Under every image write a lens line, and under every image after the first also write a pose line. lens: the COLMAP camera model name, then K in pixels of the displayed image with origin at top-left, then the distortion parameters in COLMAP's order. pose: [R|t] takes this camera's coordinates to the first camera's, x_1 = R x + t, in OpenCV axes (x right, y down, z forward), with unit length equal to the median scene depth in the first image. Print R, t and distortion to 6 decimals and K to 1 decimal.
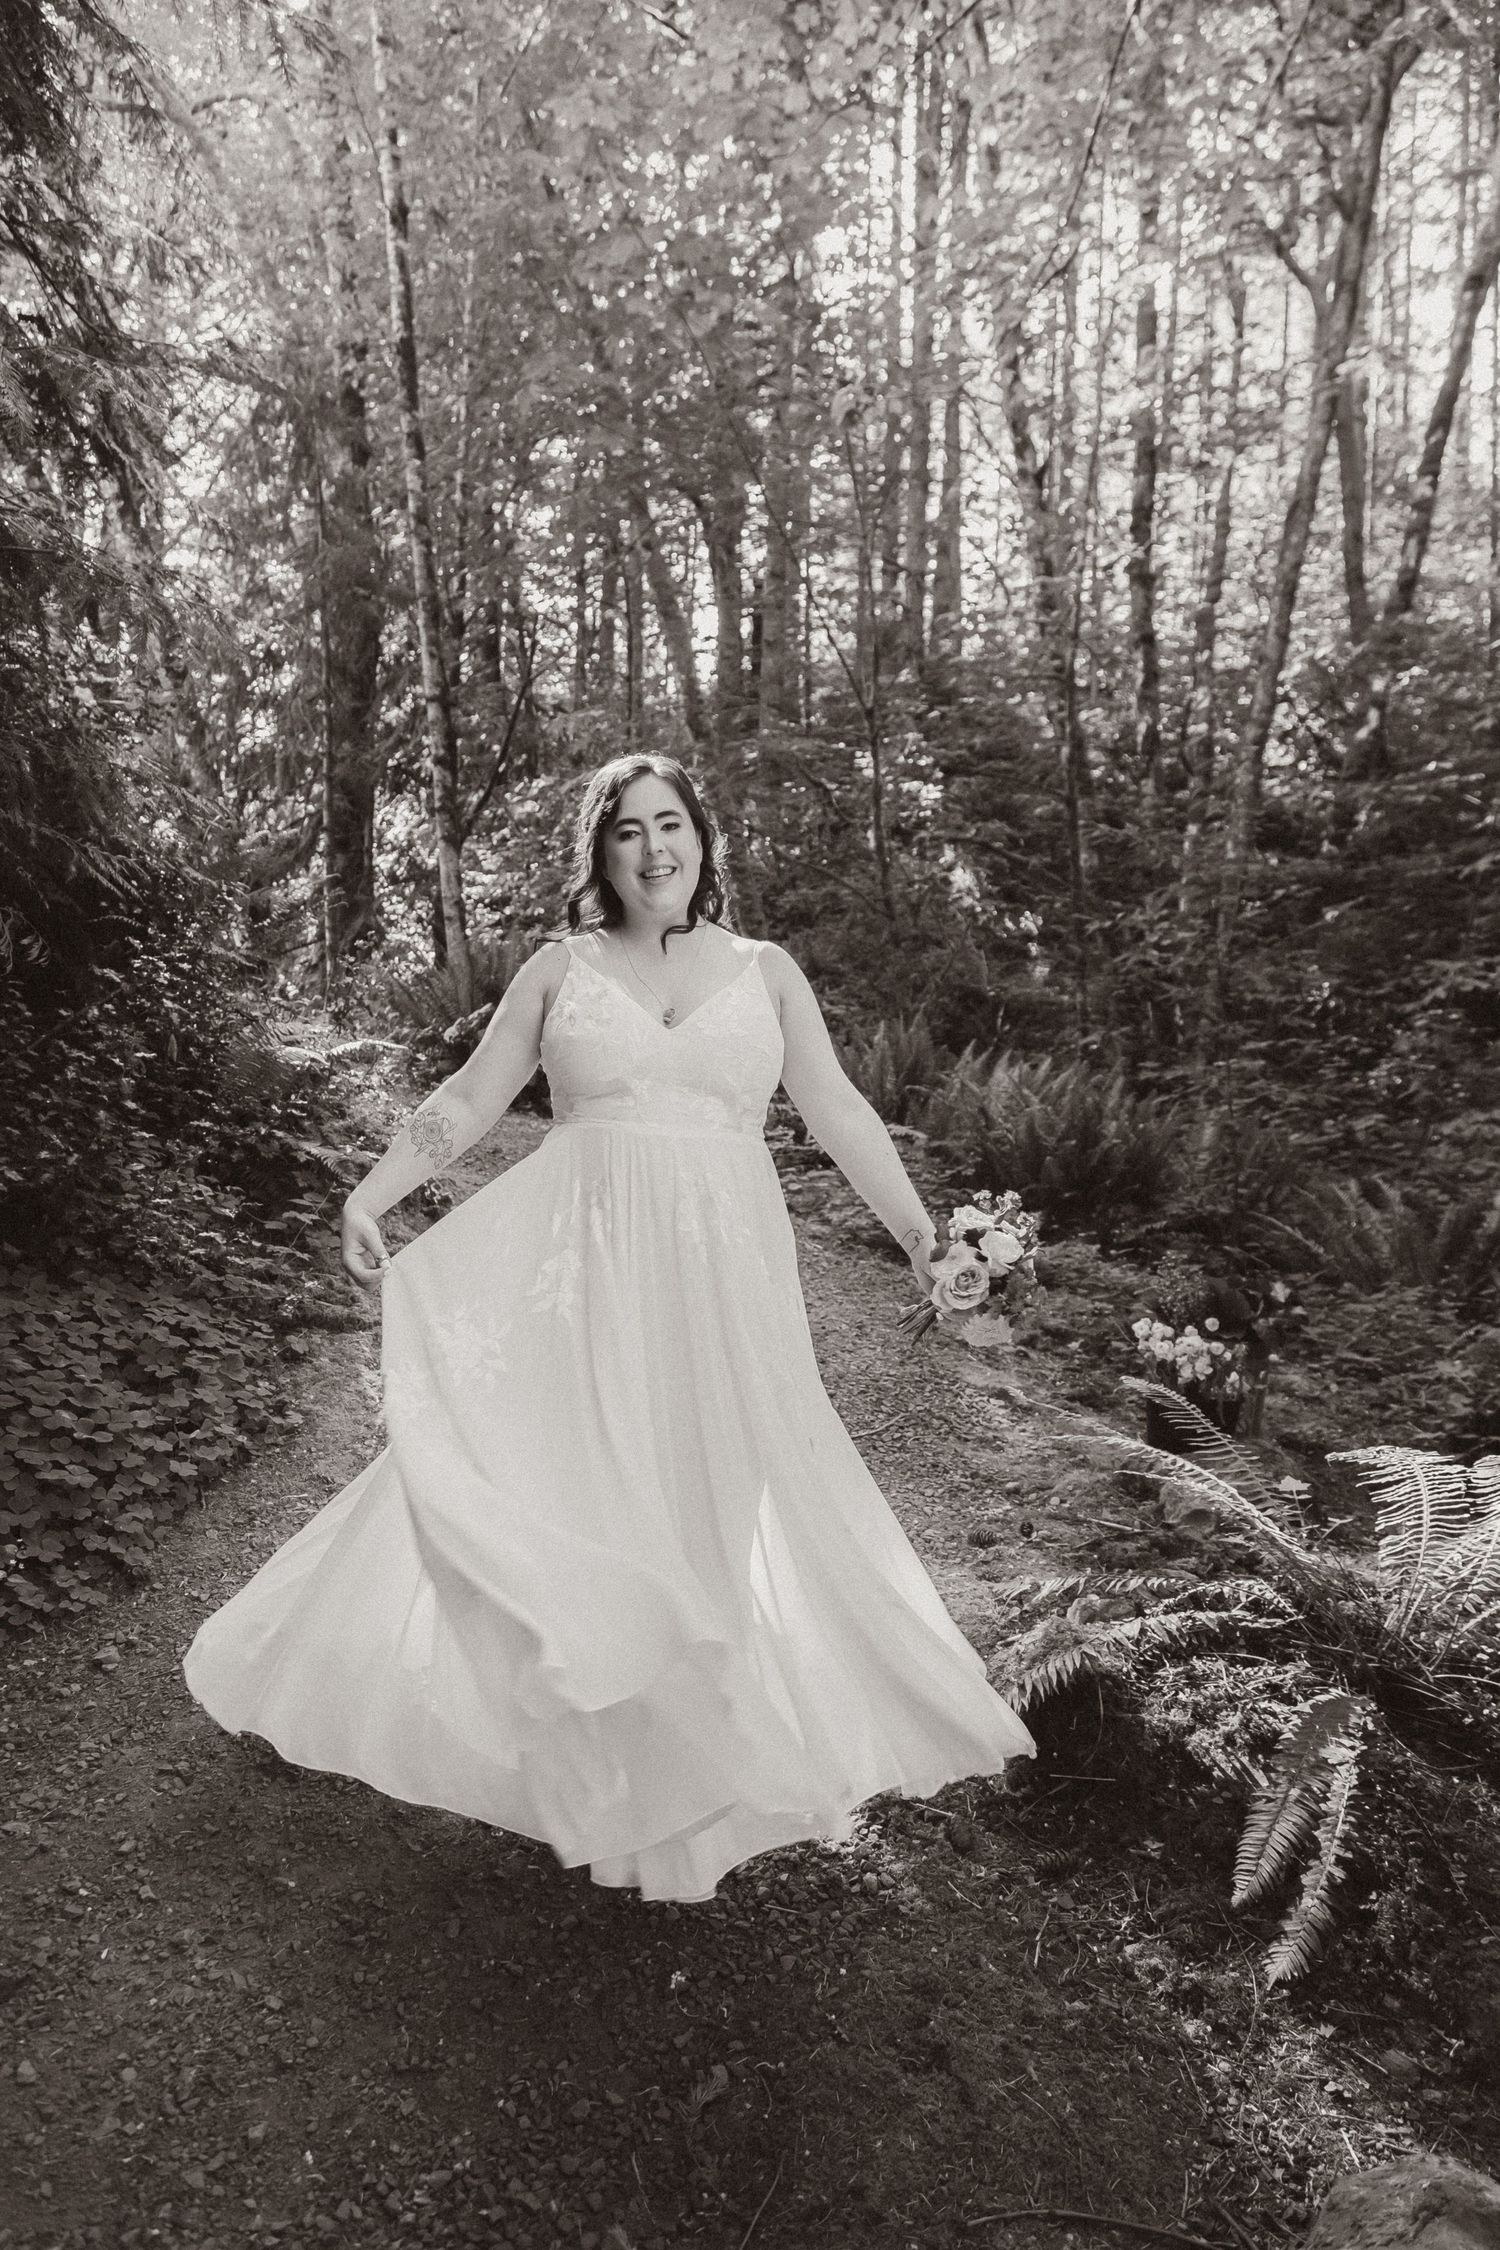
lens RADIAL K [[1508.4, 0, 750.0], [0, 1508.4, 1125.0], [0, 0, 1]] dist [0.005788, 0.002958]
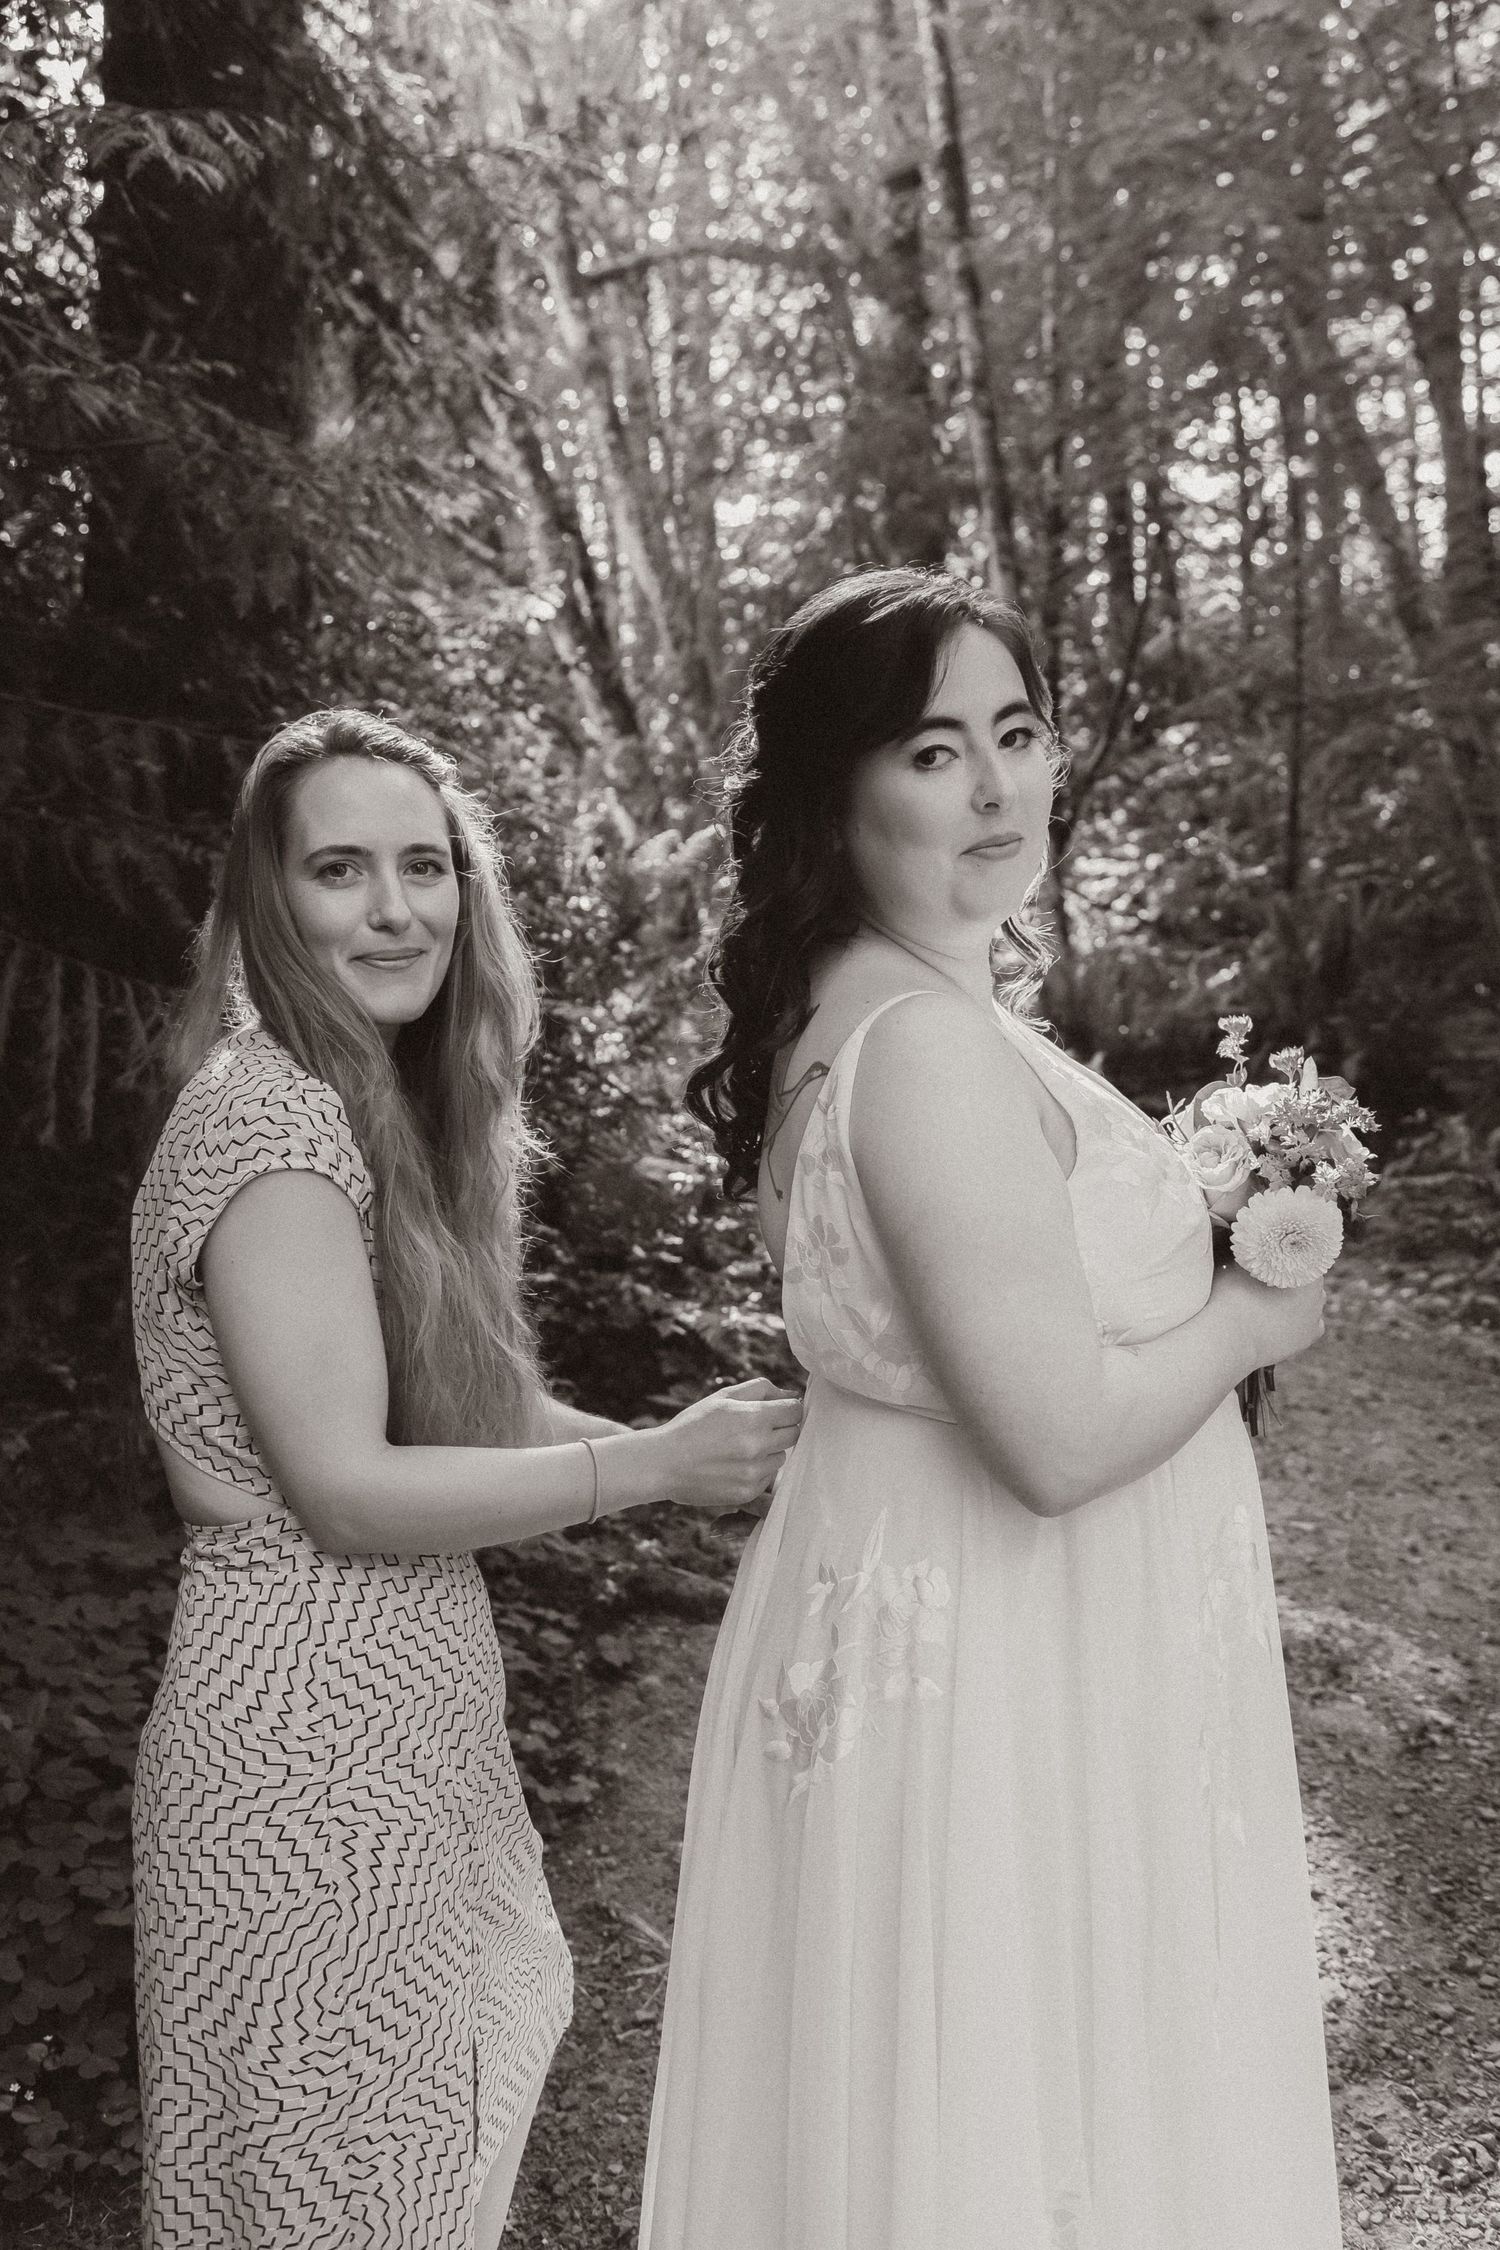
lens RADIAL K [[2038.2, 0, 761.8], [0, 2038.2, 1127.6], [0, 0, 1]] dist [-0.001333, 0.005917]
pose [[0.931698, -0.050497, -0.359706, 0.054618], [0.037549, 0.998374, -0.042899, -0.024565], [0.361287, 0.026462, 0.932079, 0.198655]]
